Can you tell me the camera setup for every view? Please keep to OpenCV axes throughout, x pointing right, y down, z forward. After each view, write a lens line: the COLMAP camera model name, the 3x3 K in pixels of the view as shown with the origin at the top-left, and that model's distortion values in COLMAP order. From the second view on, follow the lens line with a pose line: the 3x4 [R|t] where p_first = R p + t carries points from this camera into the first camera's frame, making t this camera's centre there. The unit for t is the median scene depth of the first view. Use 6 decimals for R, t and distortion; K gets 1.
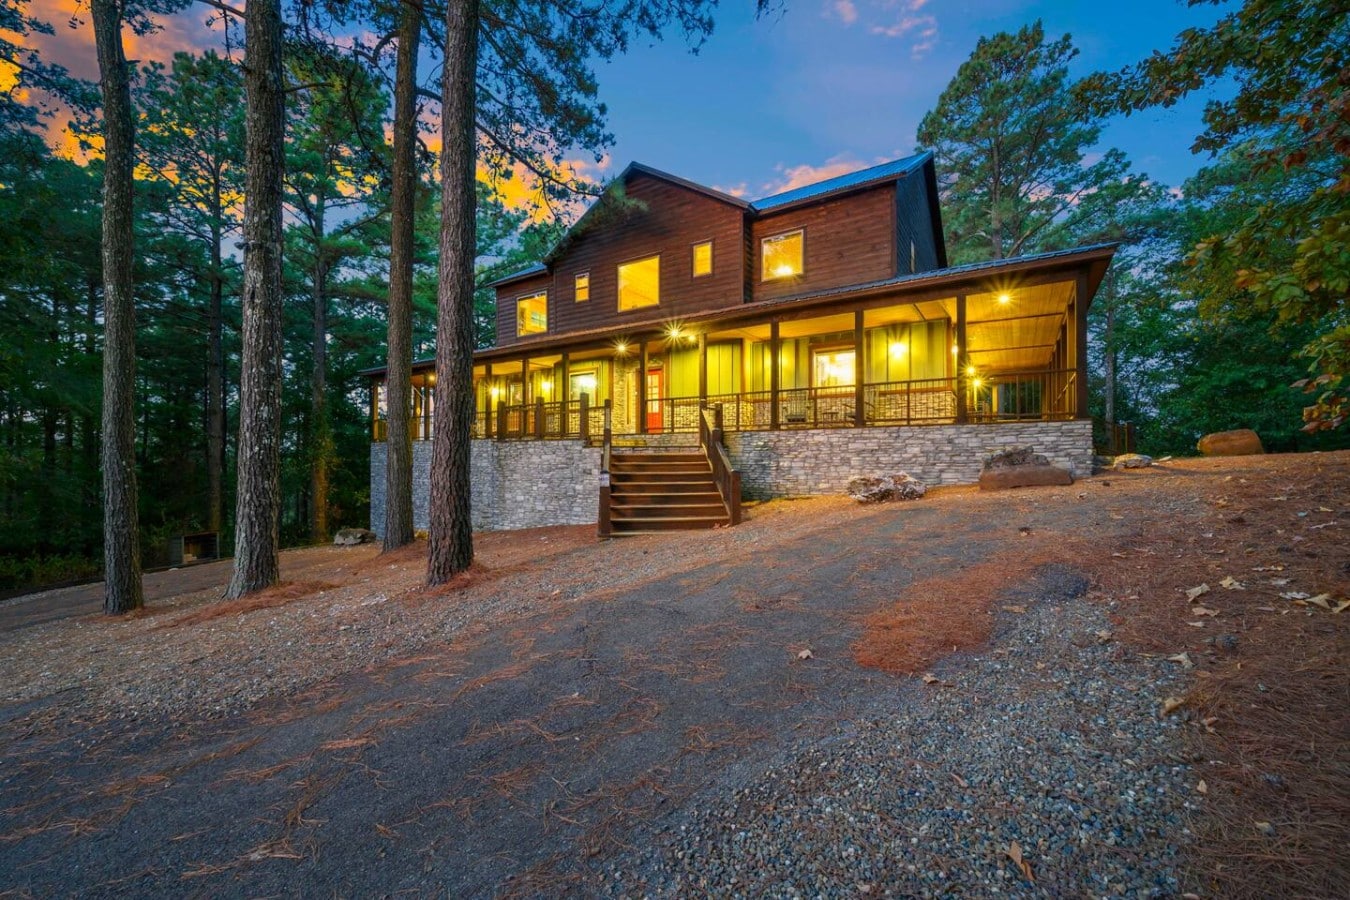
lens RADIAL K [[531.9, 0, 675.0], [0, 531.9, 450.0], [0, 0, 1]] dist [0.000249, 0.000088]
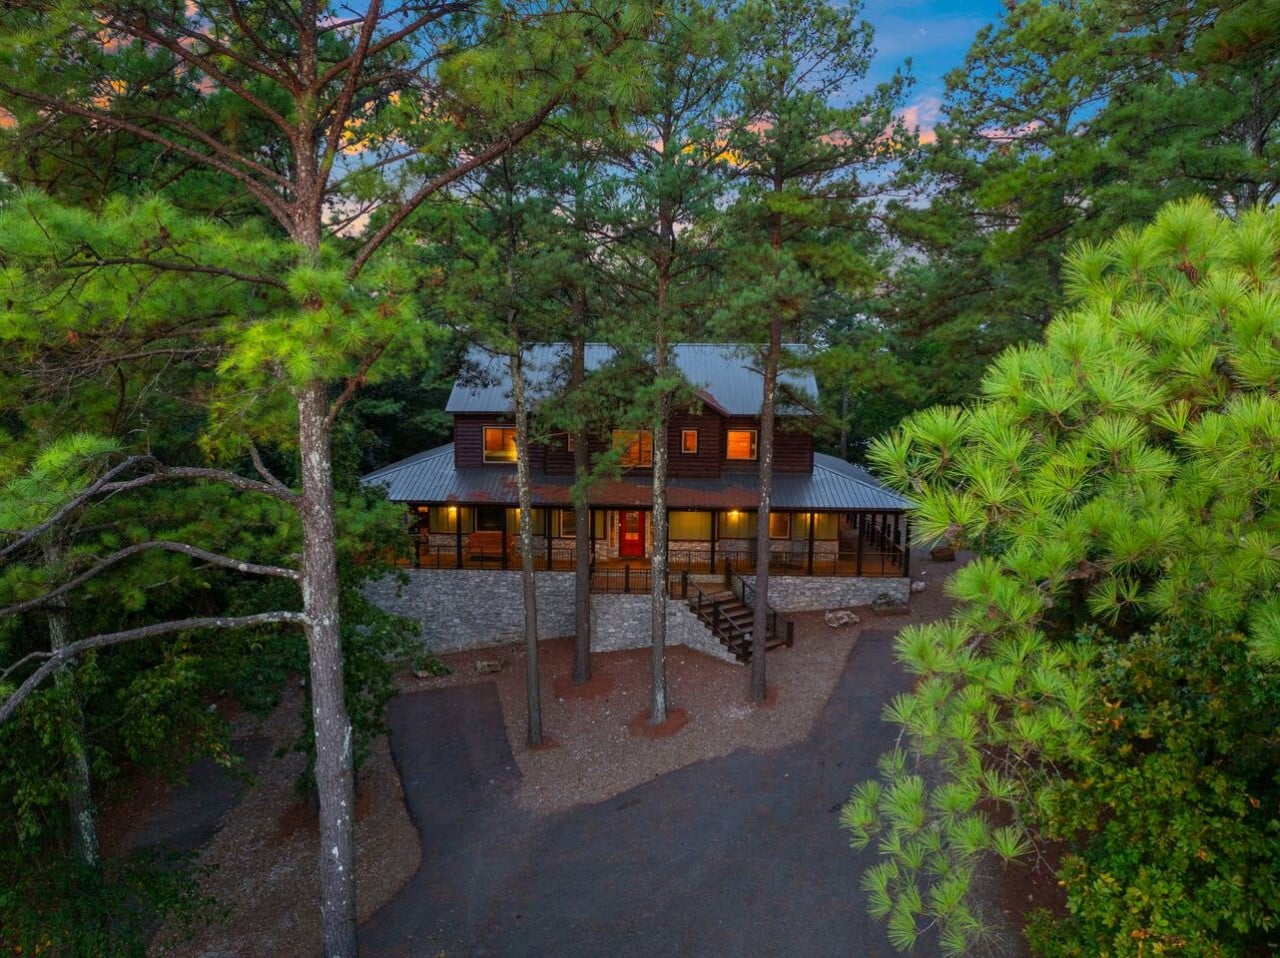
lens RADIAL K [[884.8, 0, 640.0], [0, 884.8, 479.0], [0, 0, 1]] dist [-0.040737, 0.001617]
pose [[0.860007, -0.053702, 0.507449, -1.661973], [-0.021078, 0.989860, 0.140477, -0.774024], [-0.509847, -0.131507, 0.850154, -1.235912]]
